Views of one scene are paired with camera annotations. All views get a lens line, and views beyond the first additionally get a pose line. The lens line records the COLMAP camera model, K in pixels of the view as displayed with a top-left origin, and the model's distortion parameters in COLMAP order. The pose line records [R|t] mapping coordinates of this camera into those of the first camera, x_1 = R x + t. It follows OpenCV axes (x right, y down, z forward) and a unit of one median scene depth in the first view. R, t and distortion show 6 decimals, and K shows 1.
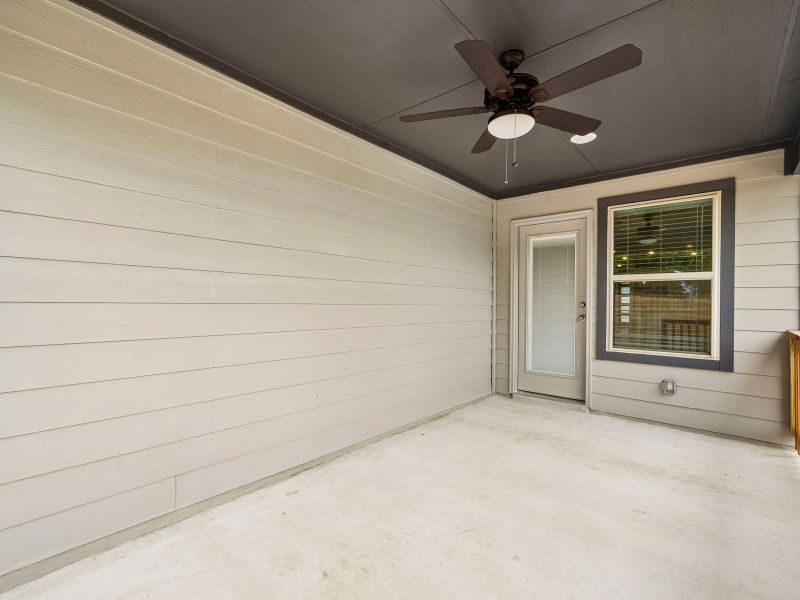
lens RADIAL K [[392.6, 0, 410.8], [0, 392.6, 301.3], [0, 0, 1]] dist [0.000163, -0.000492]
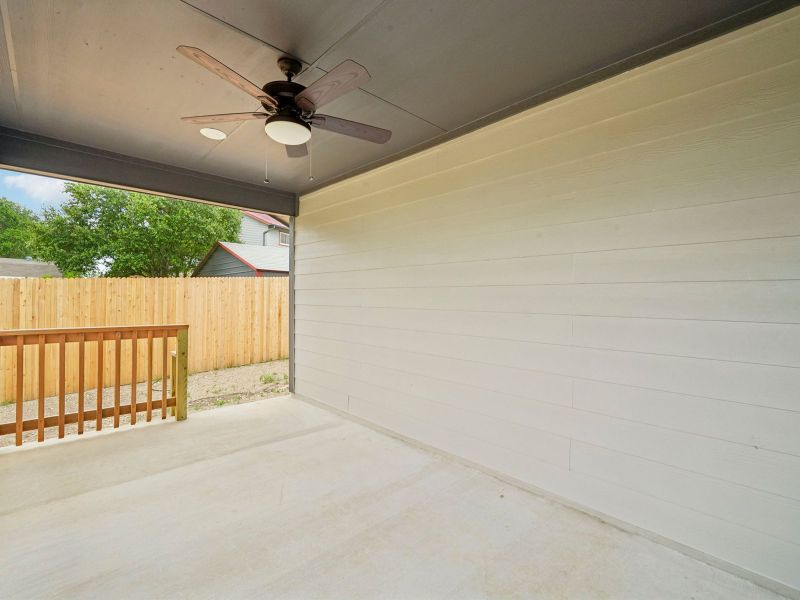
lens RADIAL K [[392.6, 0, 410.8], [0, 392.6, 301.3], [0, 0, 1]] dist [0.000163, -0.000492]
pose [[-0.146851, -0.012432, -0.989081, 0.831658], [-0.014588, 0.999839, -0.010401, 0.000041], [0.989051, 0.012902, -0.147008, 1.037102]]
